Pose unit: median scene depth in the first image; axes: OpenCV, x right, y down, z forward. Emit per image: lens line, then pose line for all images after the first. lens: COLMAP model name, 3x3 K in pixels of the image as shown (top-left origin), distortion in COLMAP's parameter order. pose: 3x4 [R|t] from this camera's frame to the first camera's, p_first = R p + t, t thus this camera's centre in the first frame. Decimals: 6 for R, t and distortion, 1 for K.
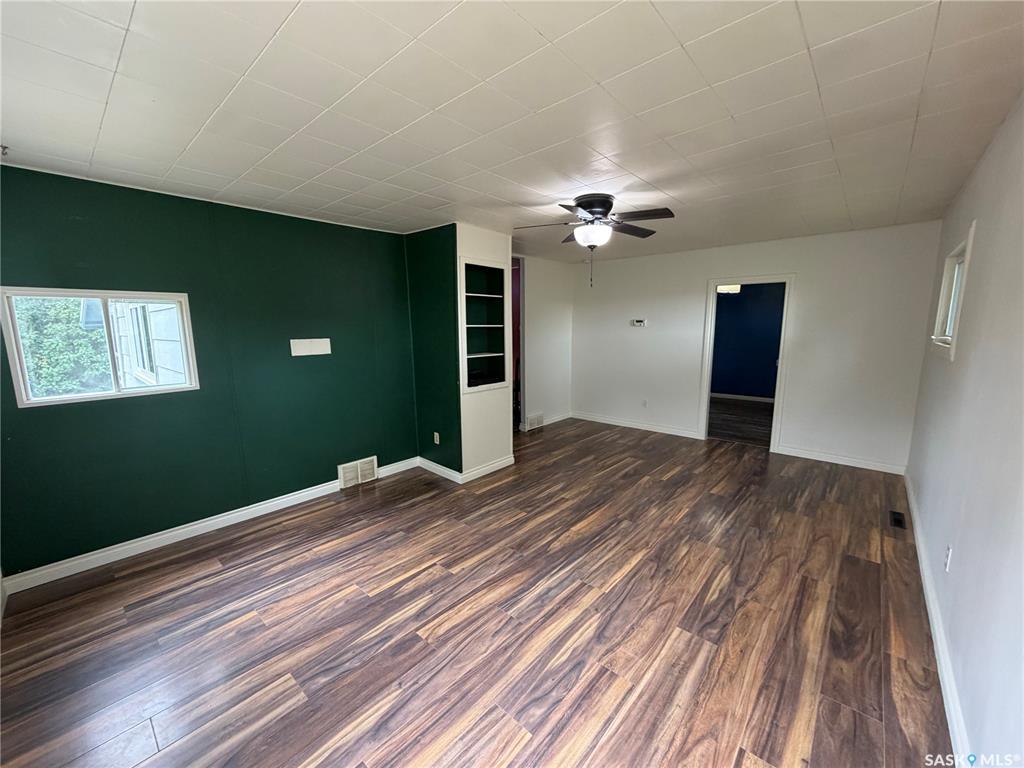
lens RADIAL K [[407.3, 0, 511.4], [0, 407.3, 383.3], [0, 0, 1]] dist [0.000563, -0.000159]
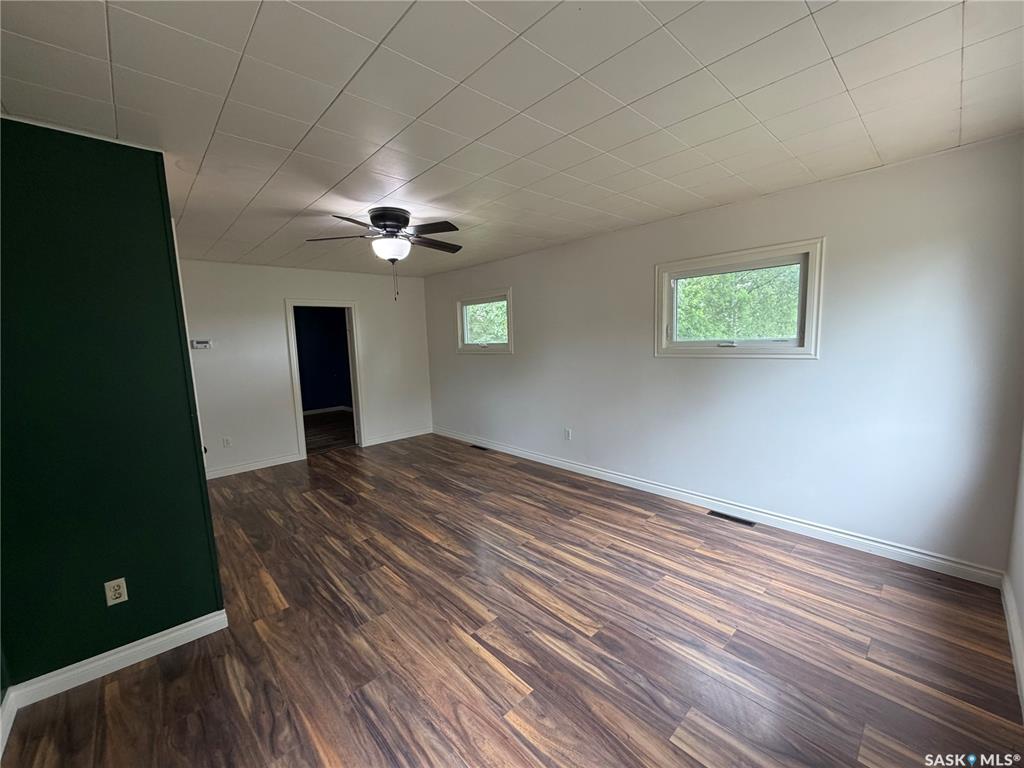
lens RADIAL K [[407.3, 0, 508.0], [0, 407.3, 385.5], [0, 0, 1]] dist [0.000563, -0.000159]
pose [[0.099686, -0.115763, 0.988262, -0.794300], [0.175000, 0.979767, 0.097116, -0.084617], [-0.979509, 0.163265, 0.117927, 0.666390]]
